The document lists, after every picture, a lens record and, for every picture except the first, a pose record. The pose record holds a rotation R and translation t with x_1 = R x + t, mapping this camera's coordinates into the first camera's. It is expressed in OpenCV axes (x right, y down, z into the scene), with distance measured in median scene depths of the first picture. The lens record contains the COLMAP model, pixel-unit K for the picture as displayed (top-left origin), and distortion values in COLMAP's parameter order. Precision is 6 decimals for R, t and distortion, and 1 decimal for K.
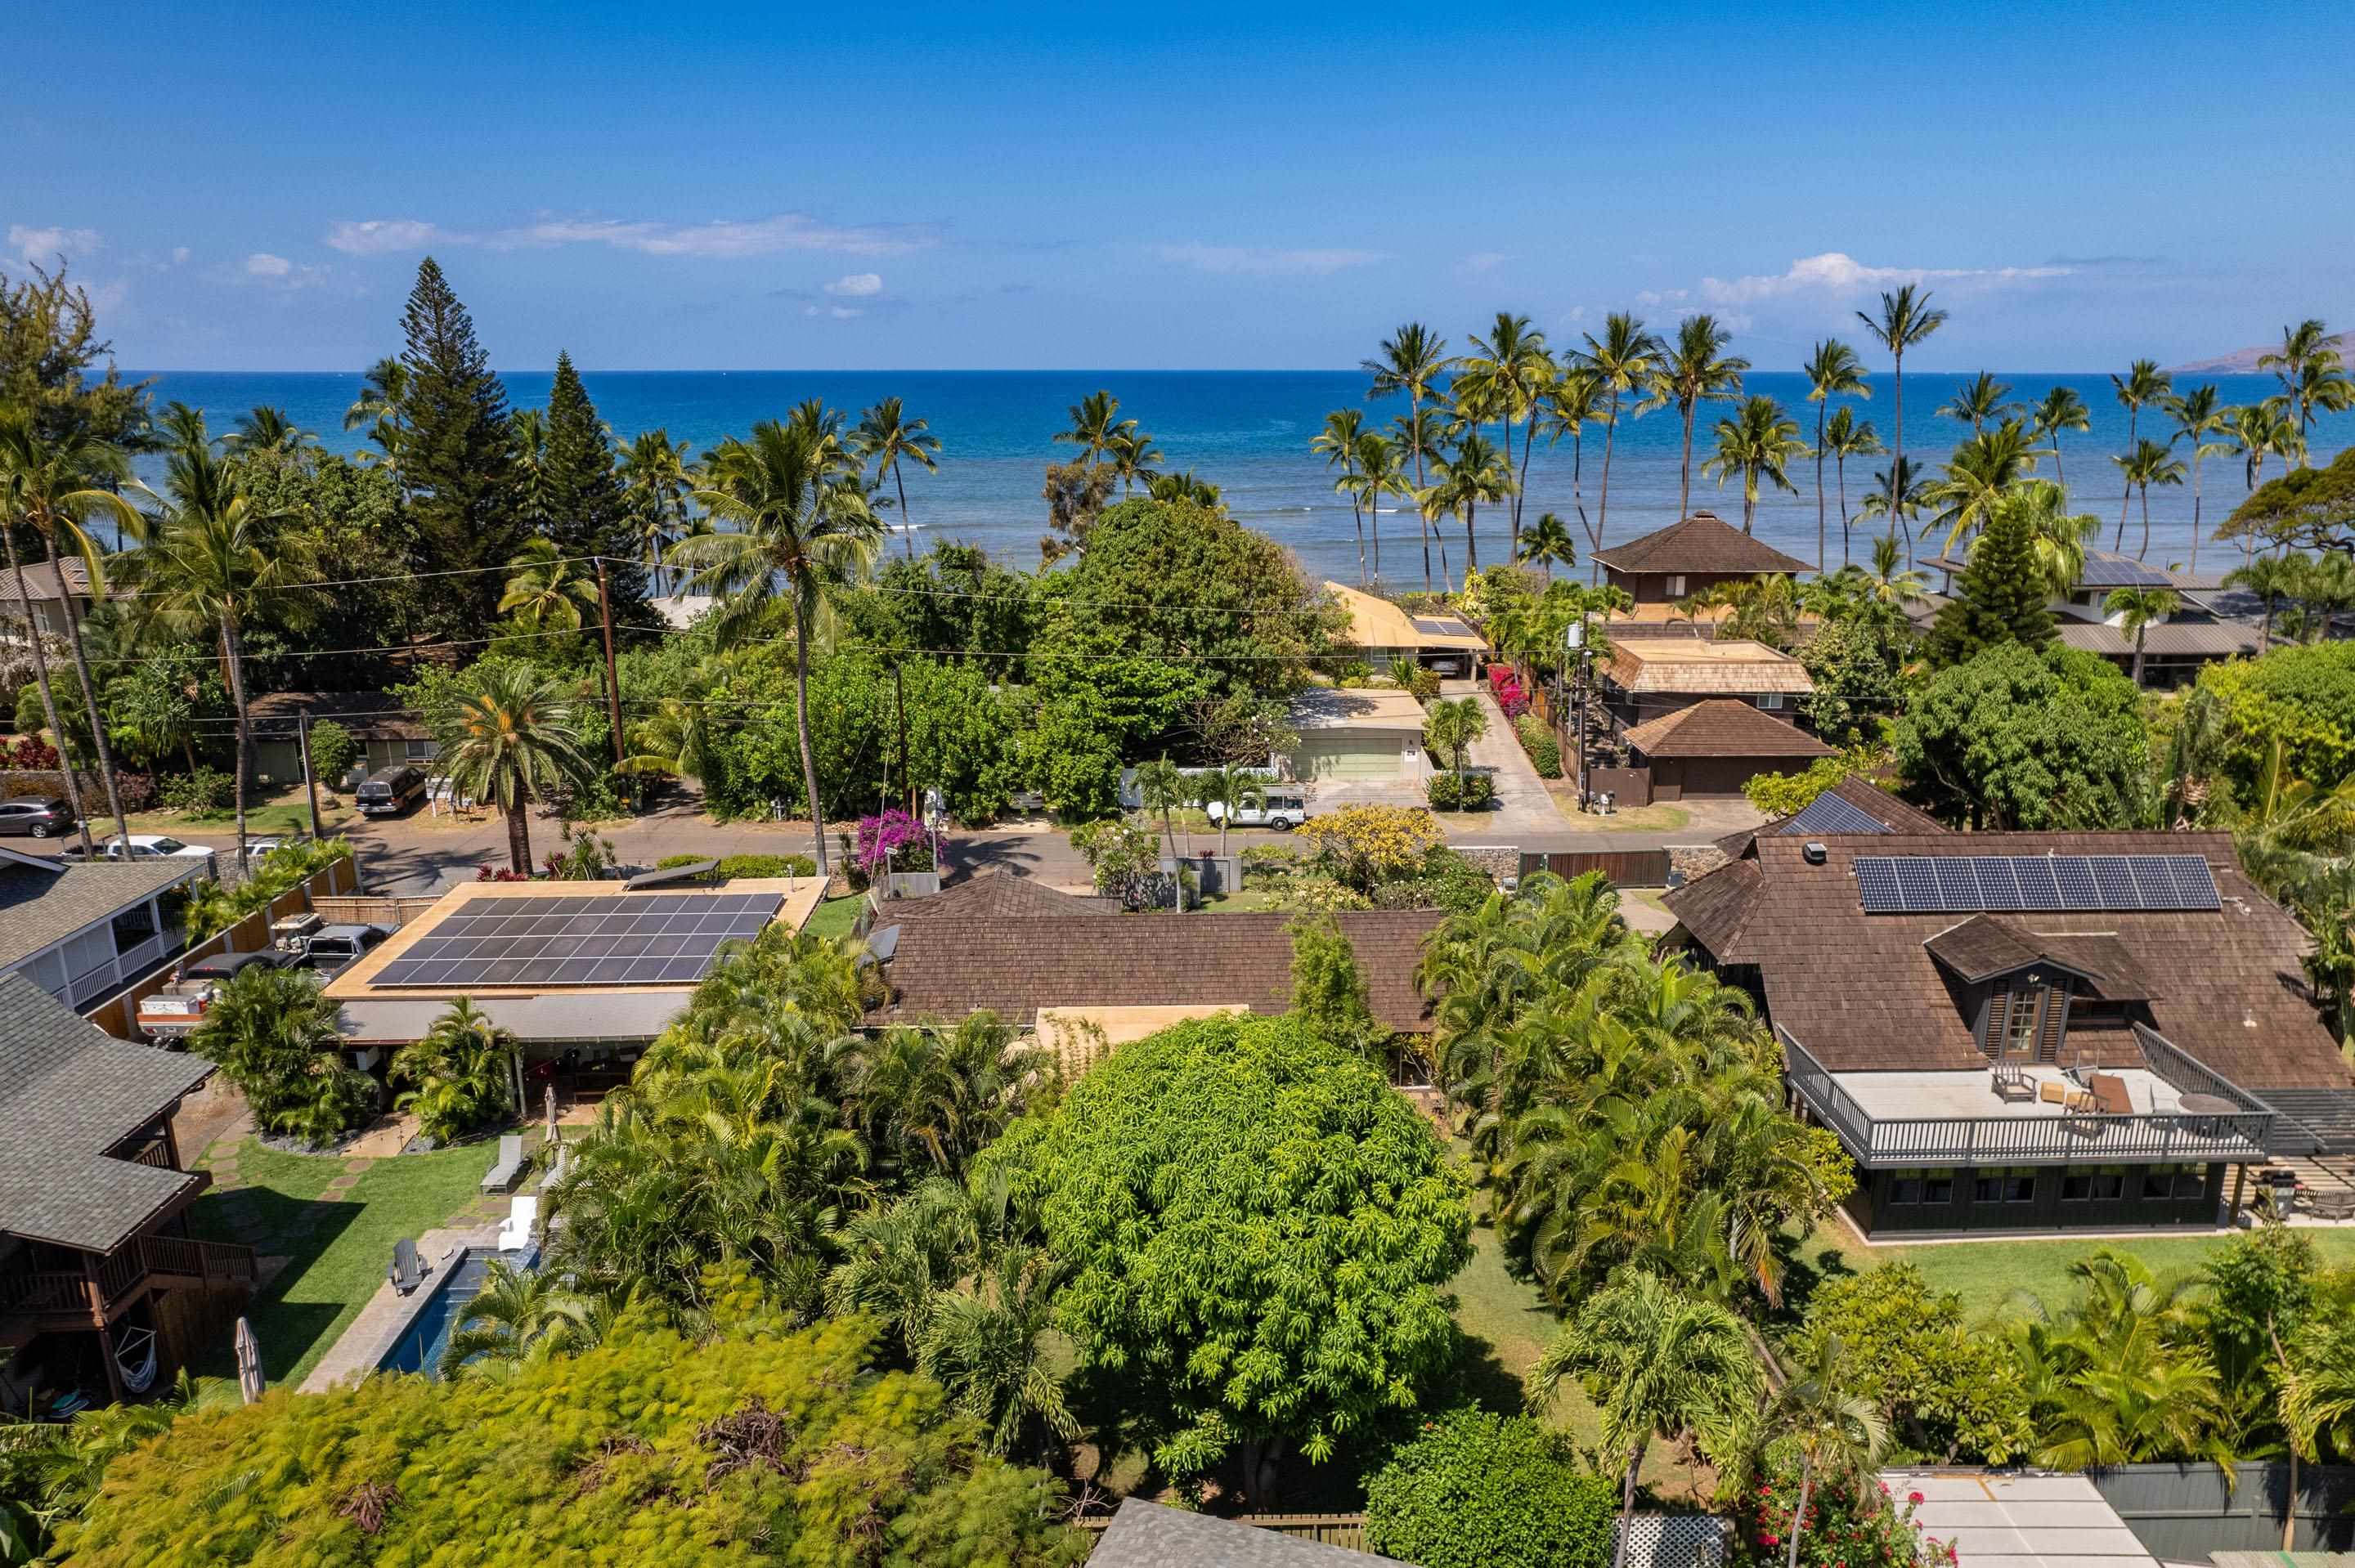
lens RADIAL K [[1670.9, 0, 1179.0], [0, 1670.9, 824.8], [0, 0, 1]] dist [-0.006252, -0.001864]
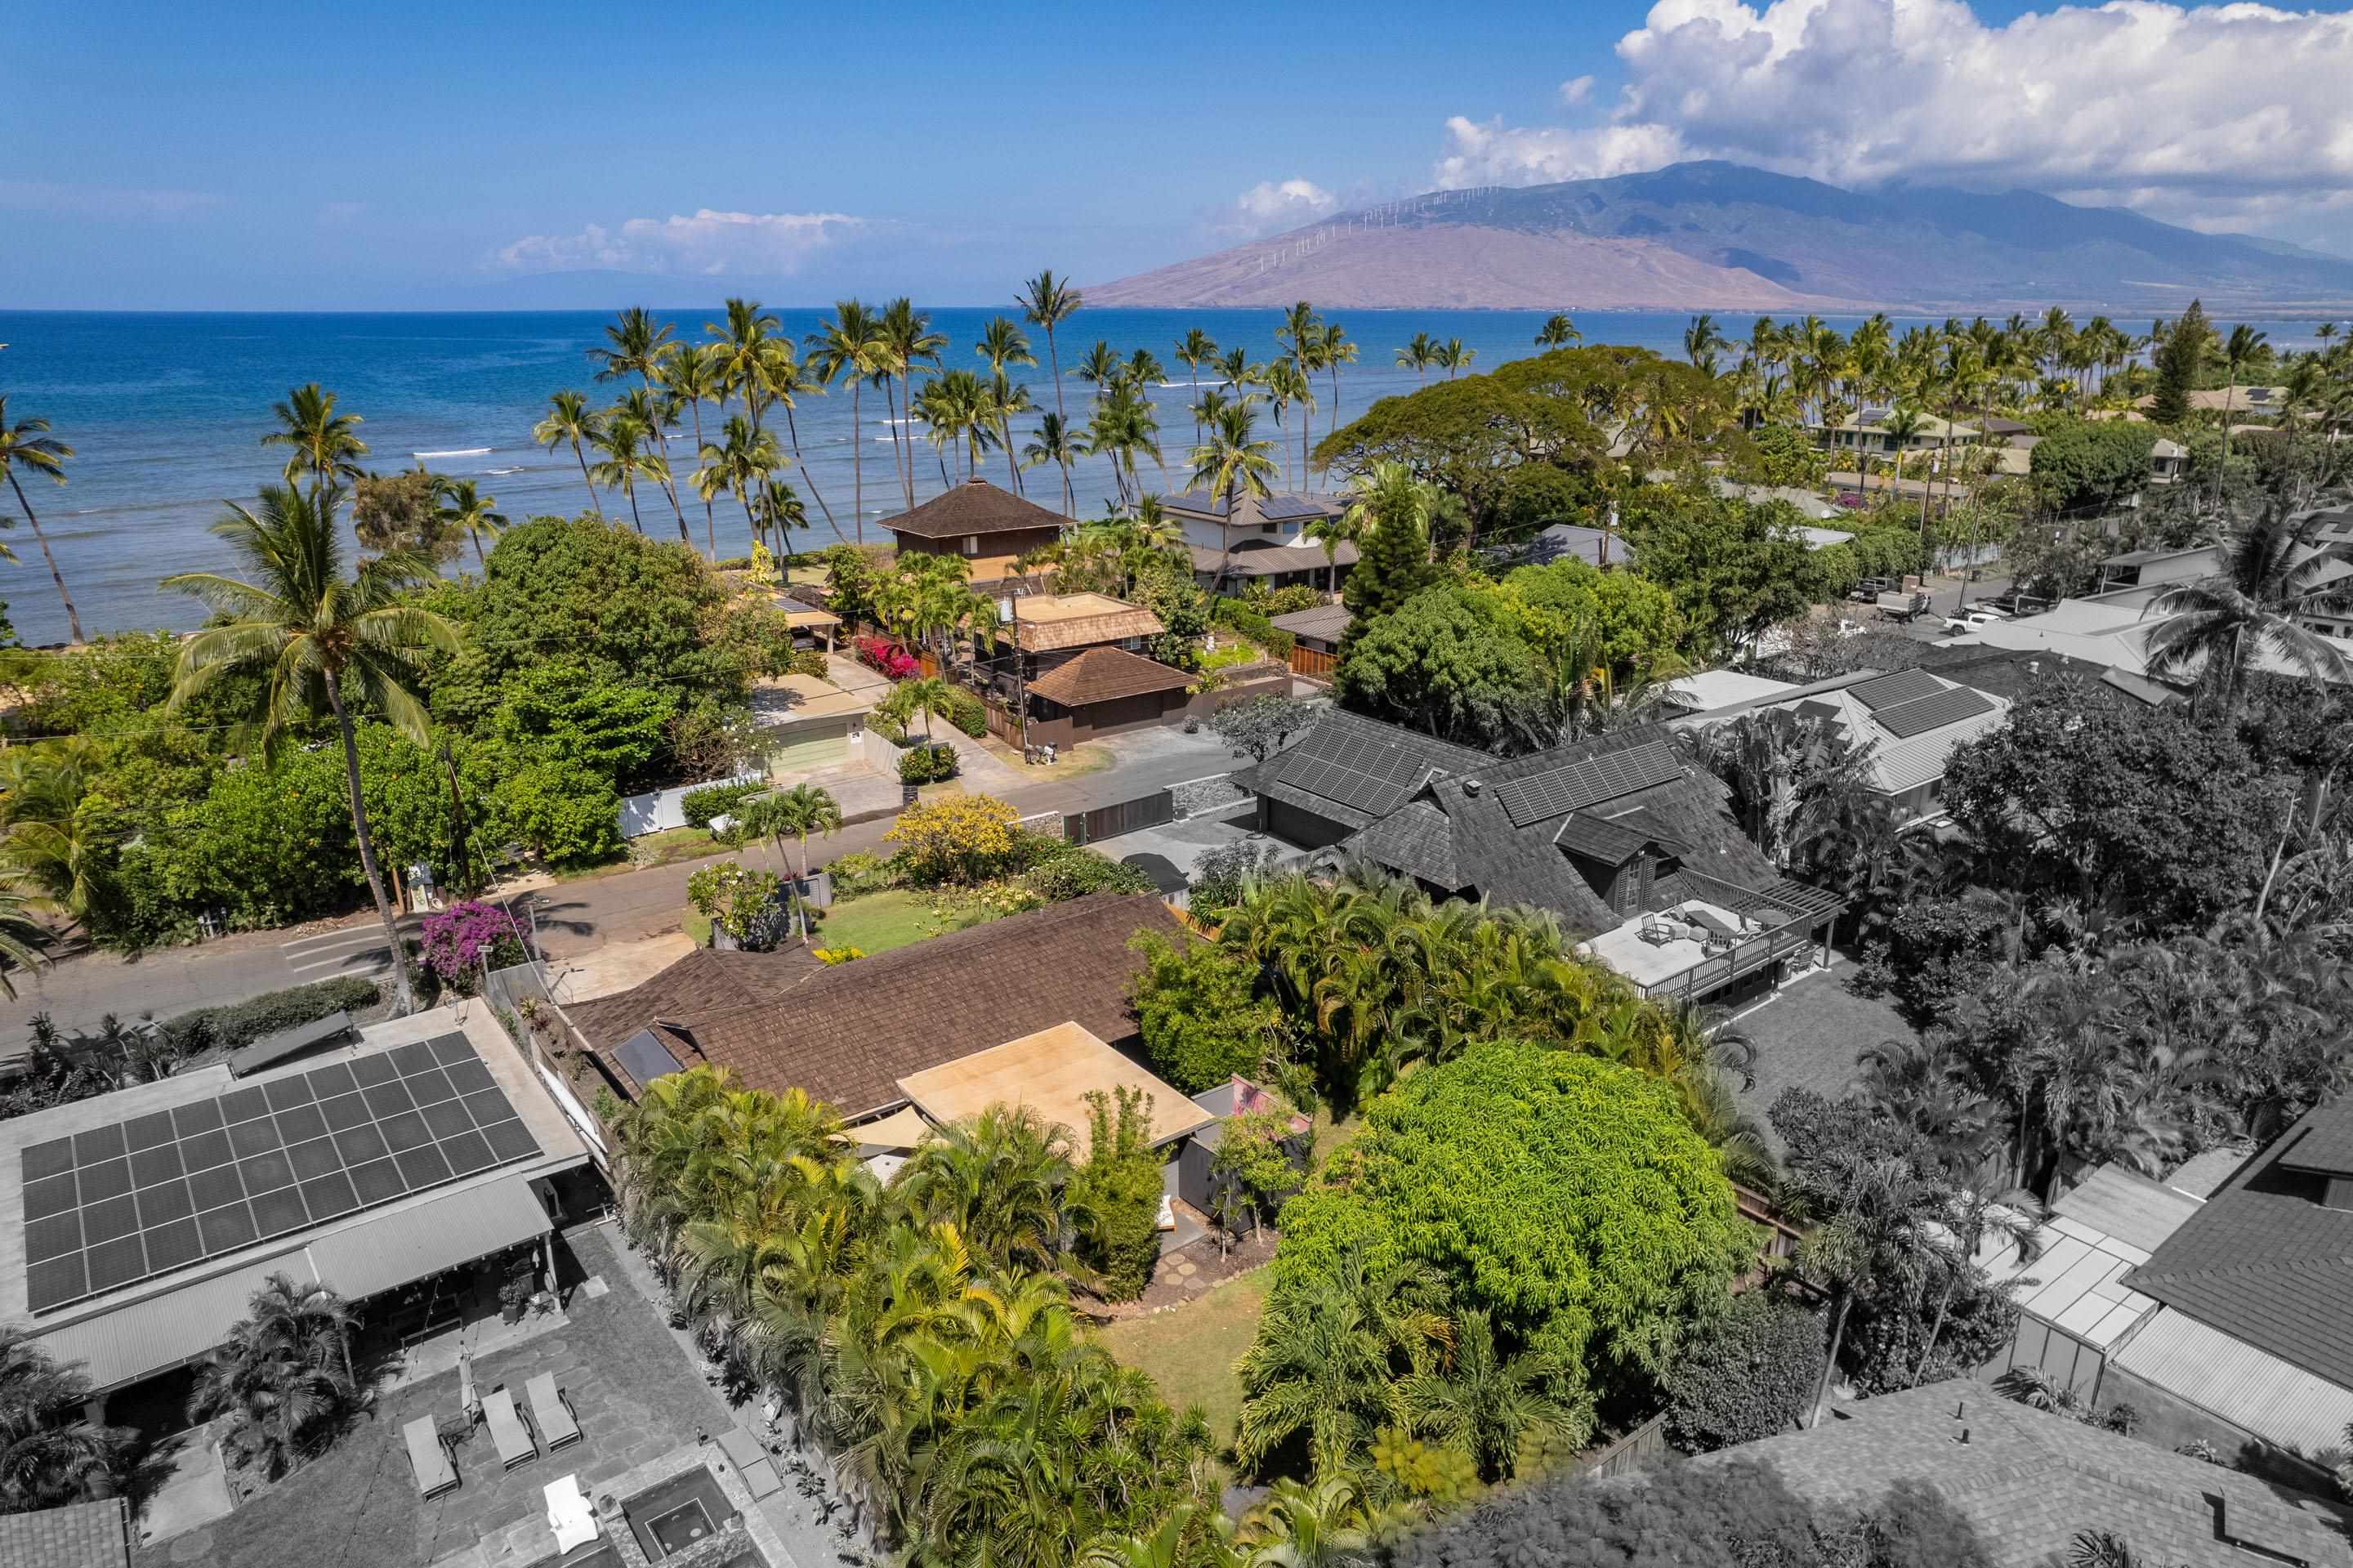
lens RADIAL K [[1521.5, 0, 1176.5], [0, 1521.5, 784.0], [0, 0, 1]] dist [-0.085148, 0.080858]
pose [[0.804833, -0.179375, 0.565746, -0.258688], [0.154998, 0.983679, 0.091383, -0.072321], [-0.572904, 0.014141, 0.819500, 0.102586]]
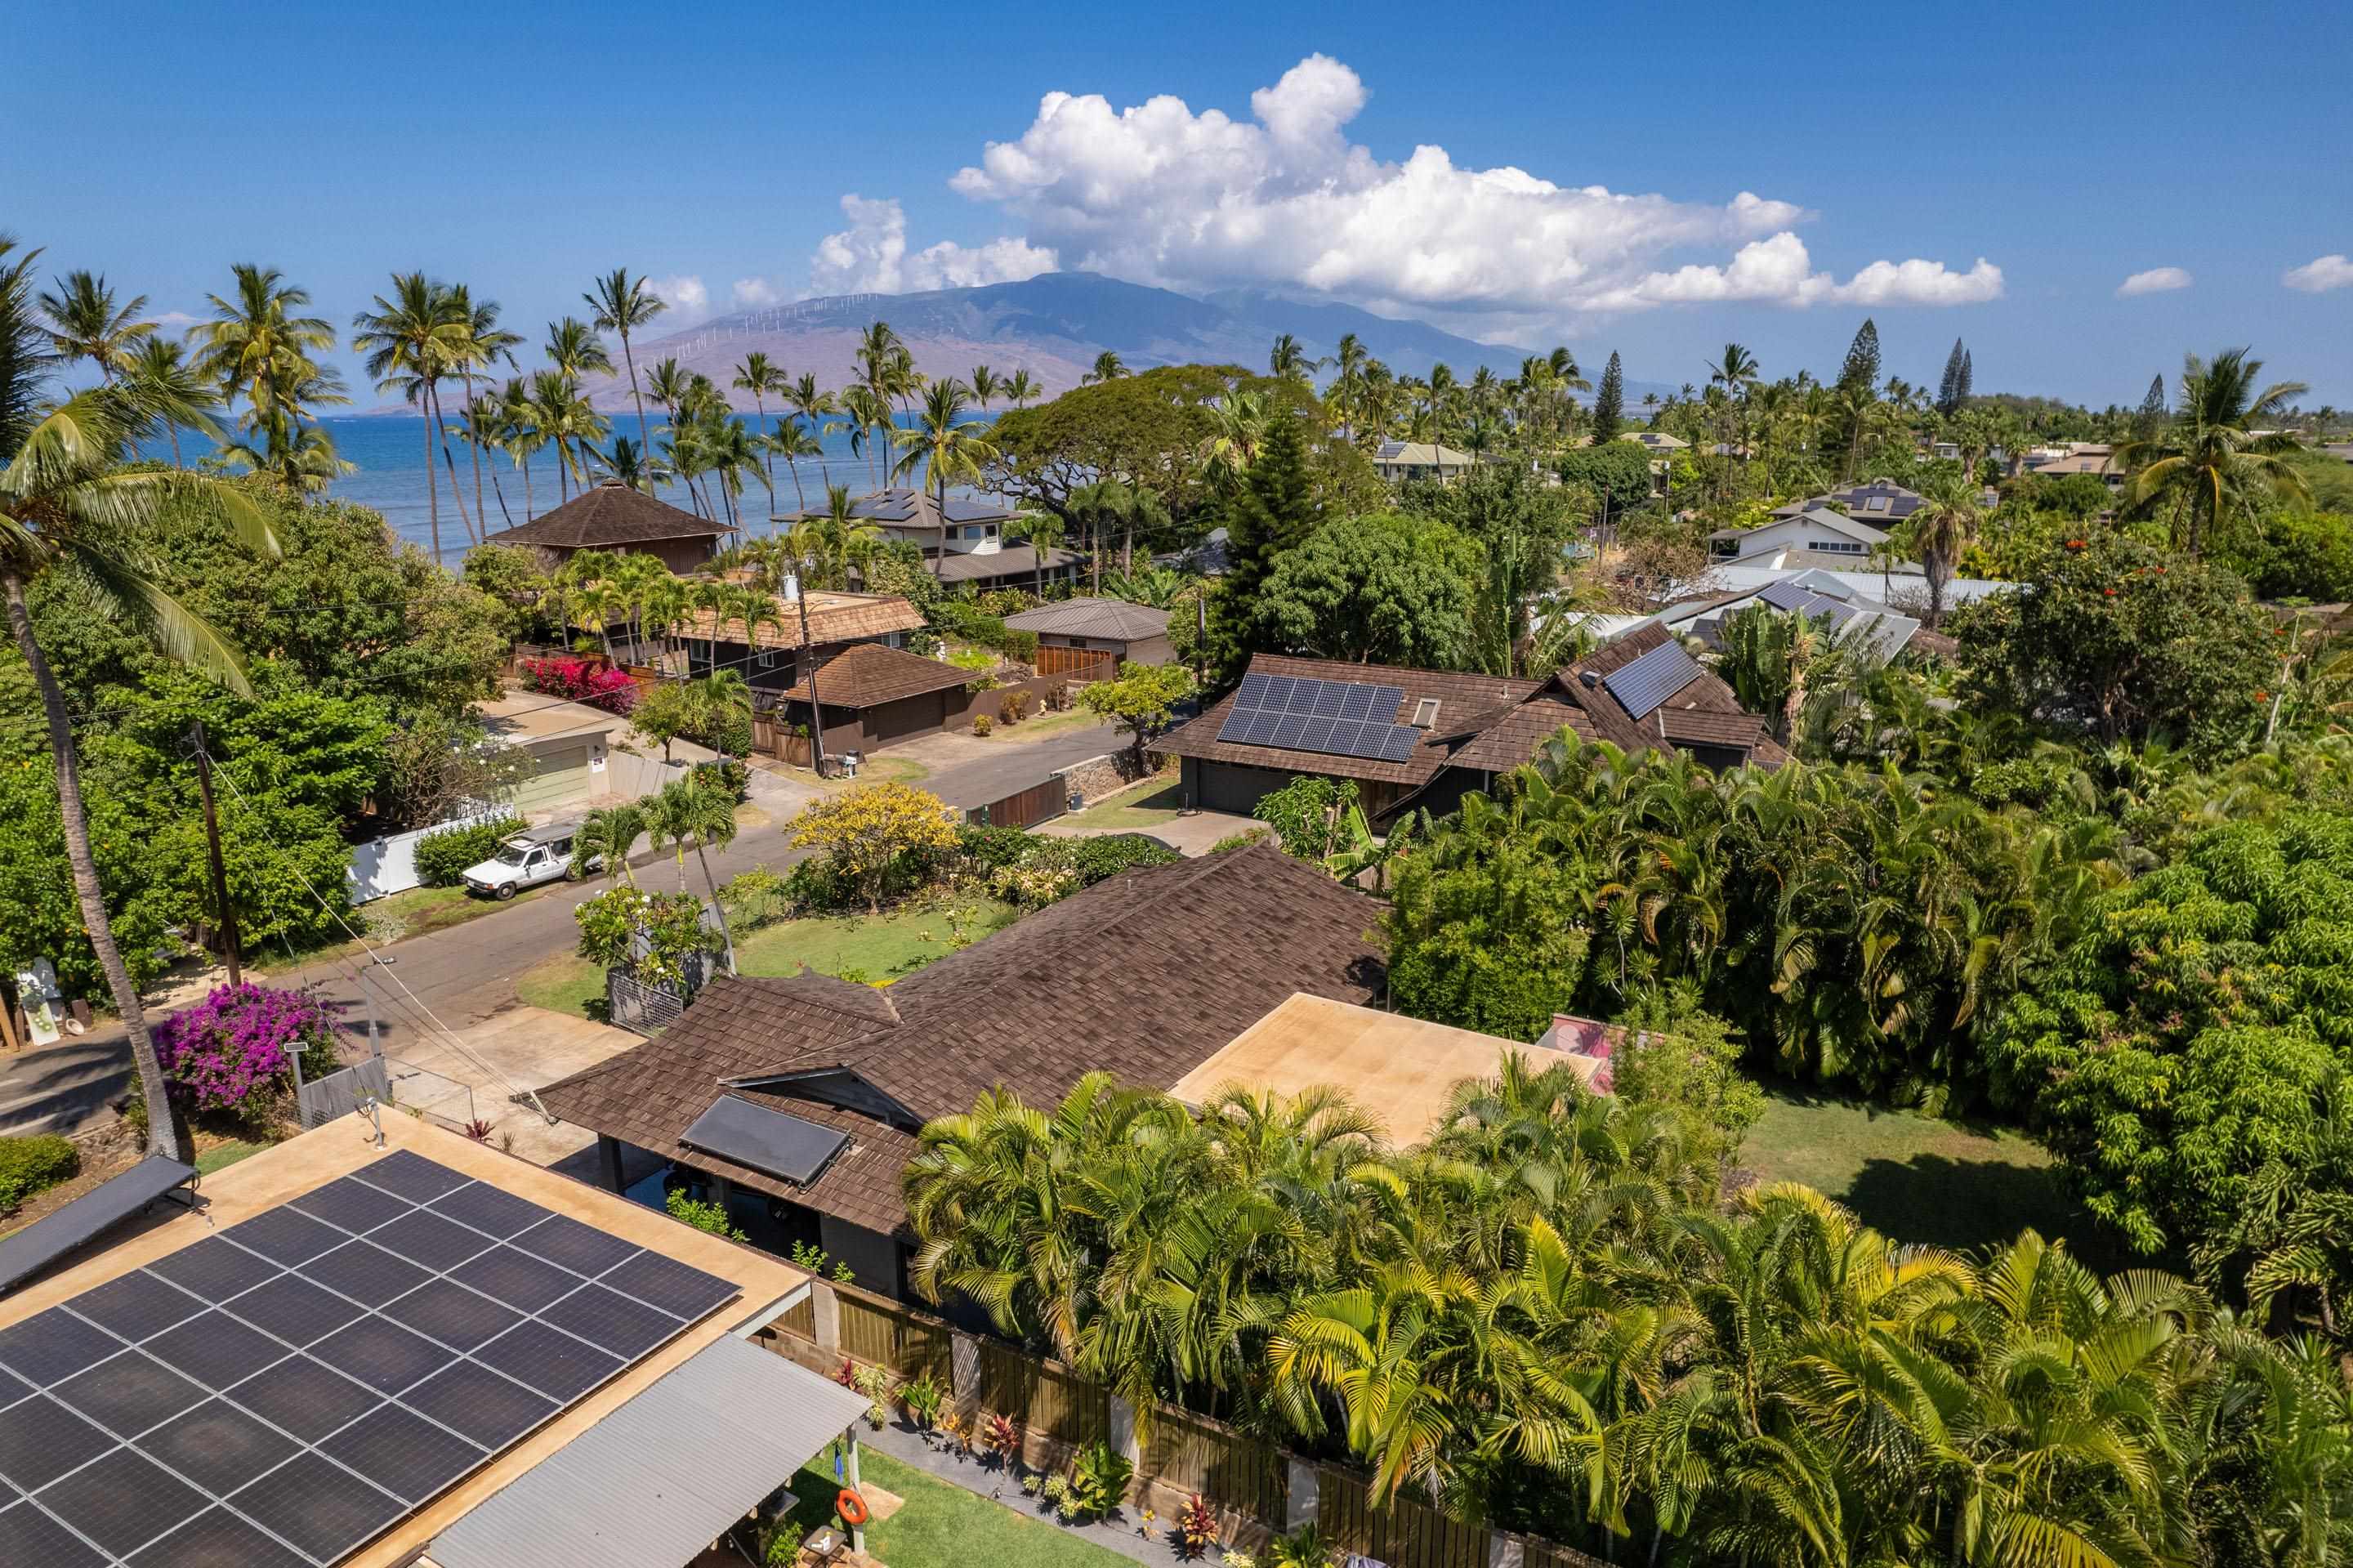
lens RADIAL K [[1521.5, 0, 1176.5], [0, 1521.5, 784.0], [0, 0, 1]] dist [-0.085148, 0.080858]
pose [[0.515492, -0.203501, 0.832380, -0.343566], [0.224534, 0.969528, 0.097977, -0.043113], [-0.826954, 0.136391, 0.545477, 0.391290]]
